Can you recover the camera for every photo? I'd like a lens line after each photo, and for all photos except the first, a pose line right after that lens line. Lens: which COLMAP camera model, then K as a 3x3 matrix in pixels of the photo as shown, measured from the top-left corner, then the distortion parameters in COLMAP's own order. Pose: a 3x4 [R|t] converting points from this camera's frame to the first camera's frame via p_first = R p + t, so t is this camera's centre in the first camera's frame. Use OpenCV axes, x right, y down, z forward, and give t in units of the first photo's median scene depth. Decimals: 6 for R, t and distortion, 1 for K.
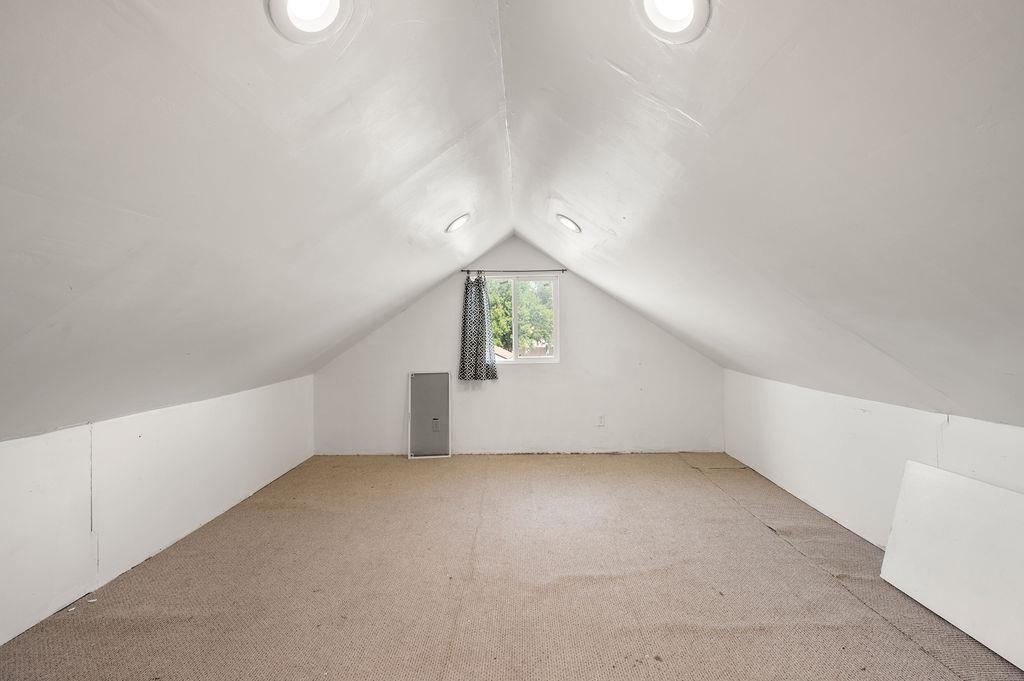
lens RADIAL K [[404.7, 0, 512.0], [0, 404.7, 340.5], [0, 0, 1]] dist [-0.000968, -0.000113]
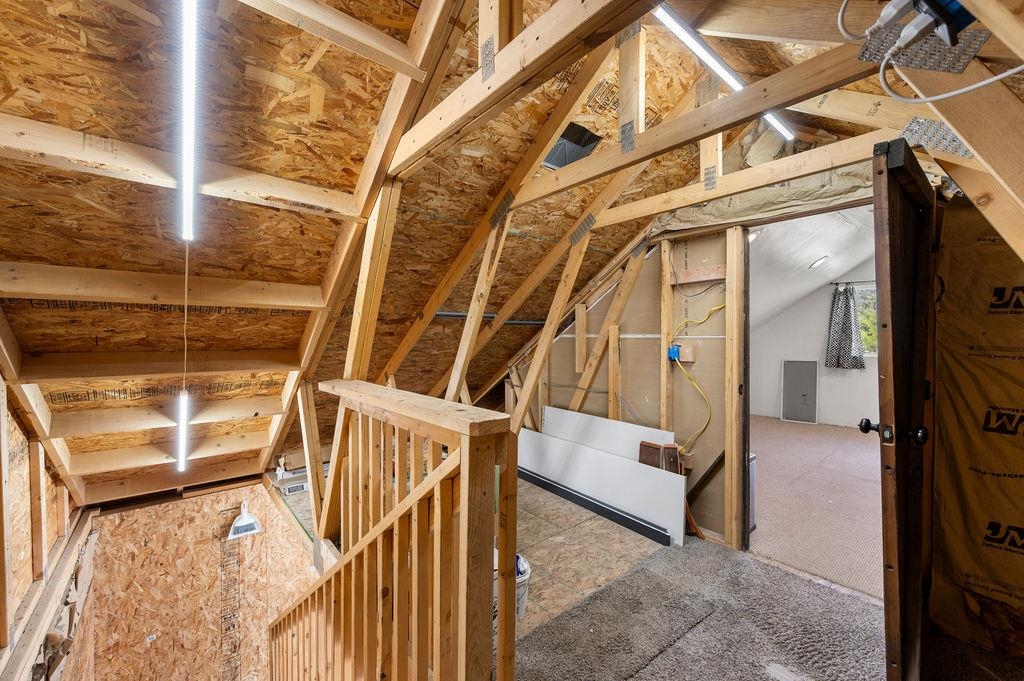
lens RADIAL K [[404.7, 0, 512.0], [0, 404.7, 340.5], [0, 0, 1]] dist [-0.000968, -0.000113]
pose [[0.662807, 0.011985, -0.748694, 0.172365], [-0.005478, 0.999923, 0.011157, 0.000186], [0.748770, -0.003294, 0.662822, -0.624626]]
